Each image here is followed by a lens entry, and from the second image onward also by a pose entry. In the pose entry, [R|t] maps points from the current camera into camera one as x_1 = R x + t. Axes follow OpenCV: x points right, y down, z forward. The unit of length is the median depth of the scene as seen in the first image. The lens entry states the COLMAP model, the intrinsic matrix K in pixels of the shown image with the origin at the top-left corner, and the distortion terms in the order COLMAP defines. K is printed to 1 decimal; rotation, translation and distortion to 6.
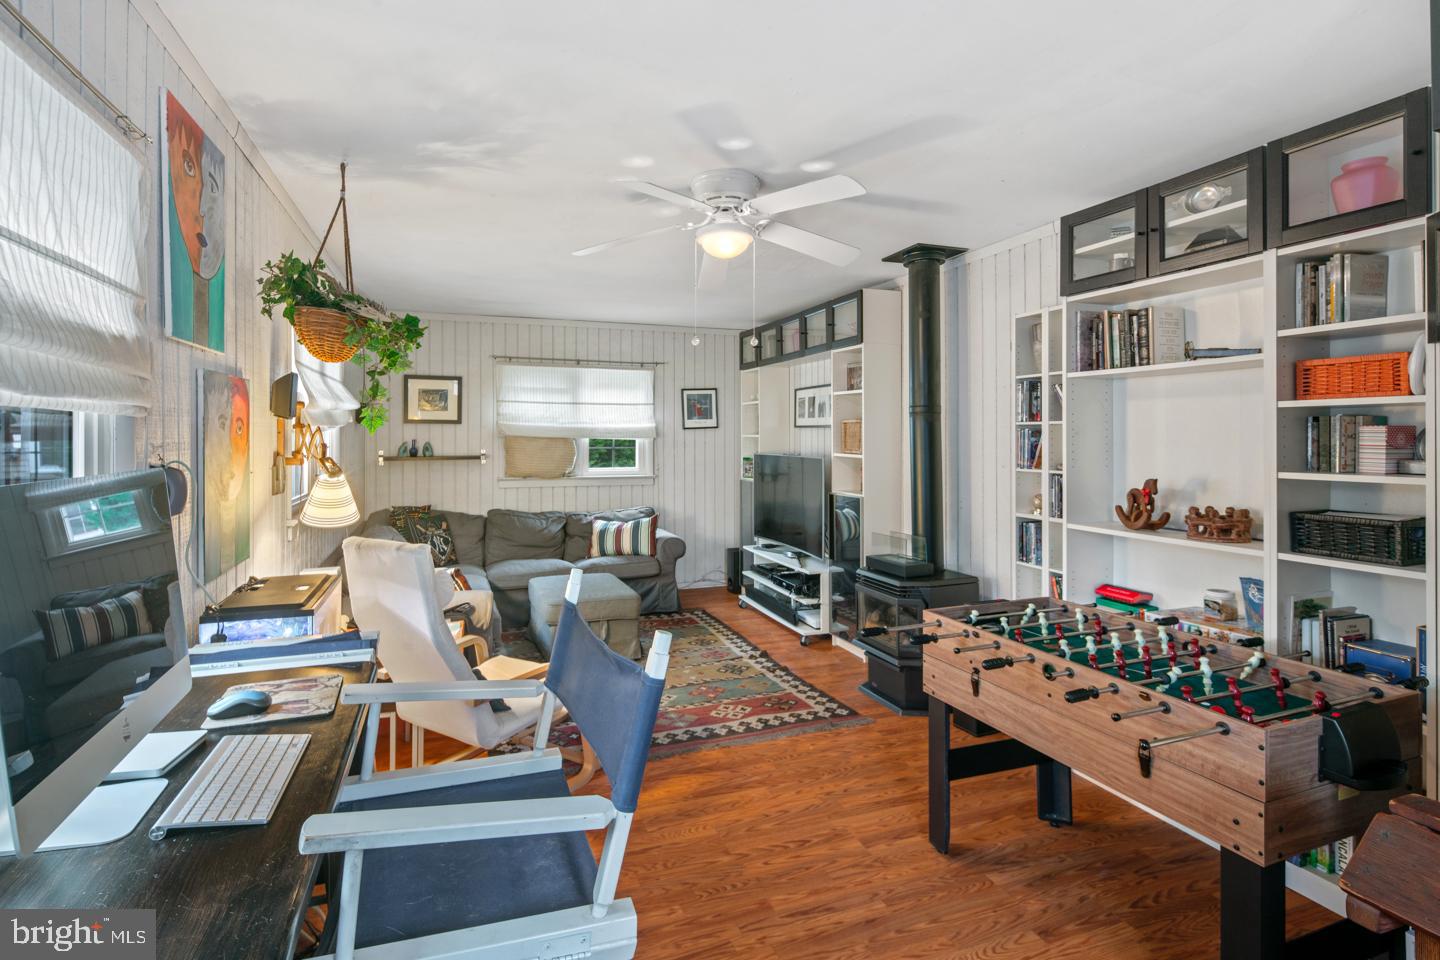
lens RADIAL K [[705.3, 0, 692.6], [0, 705.3, 412.2], [0, 0, 1]] dist [0.004629, -0.003866]
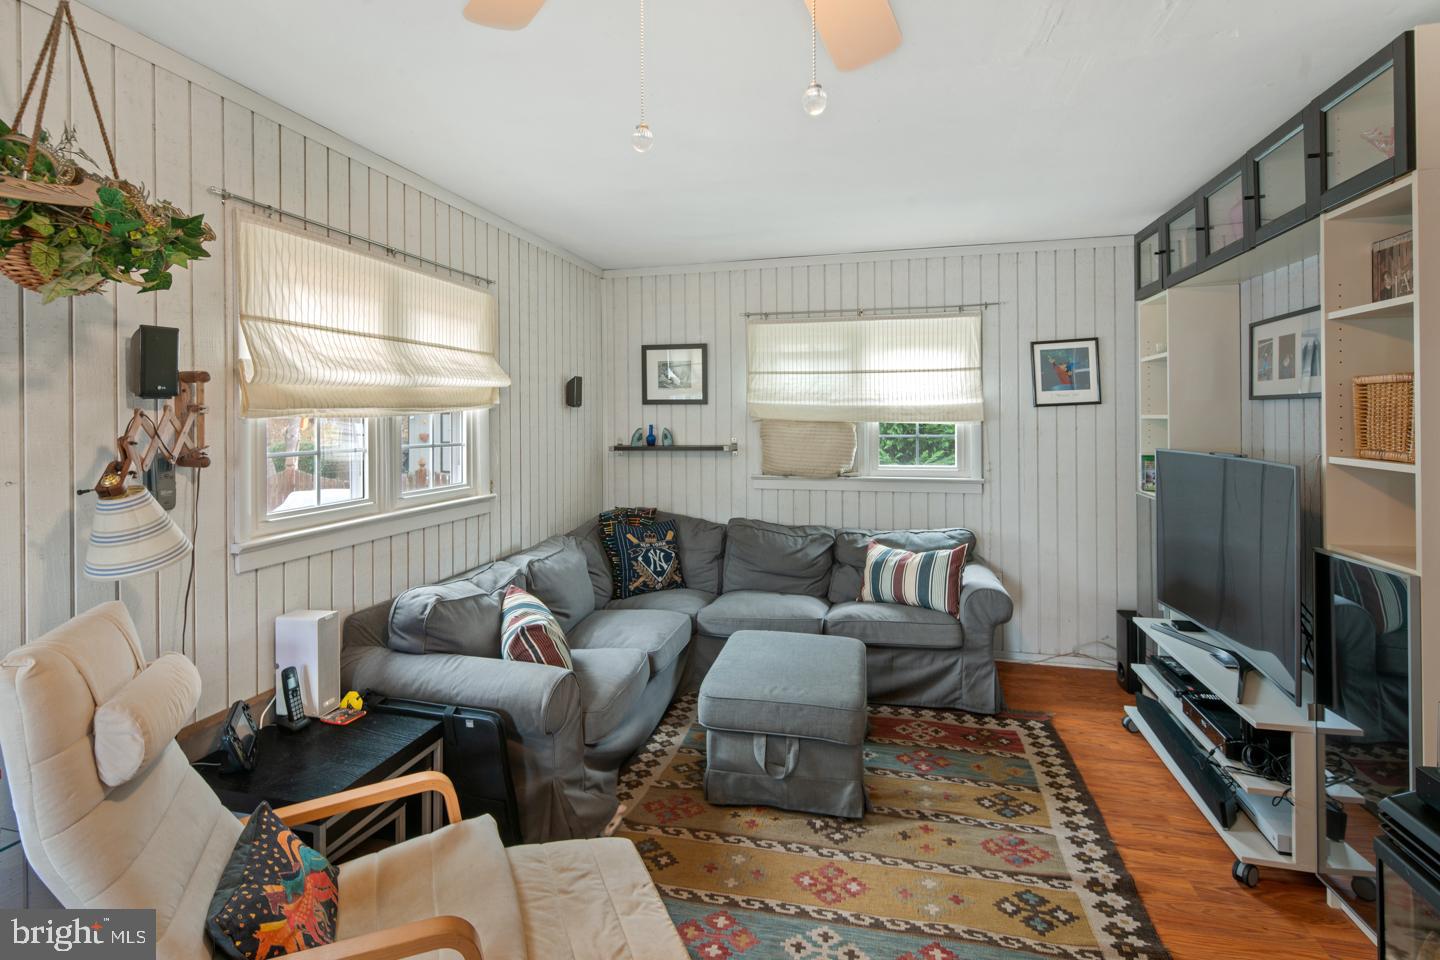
lens RADIAL K [[705.3, 0, 692.6], [0, 705.3, 412.2], [0, 0, 1]] dist [0.004629, -0.003866]
pose [[0.823390, -0.011590, -0.567358, 0.104386], [0.026759, 0.999472, 0.018416, 0.010740], [0.566845, -0.030345, 0.823266, 0.361054]]
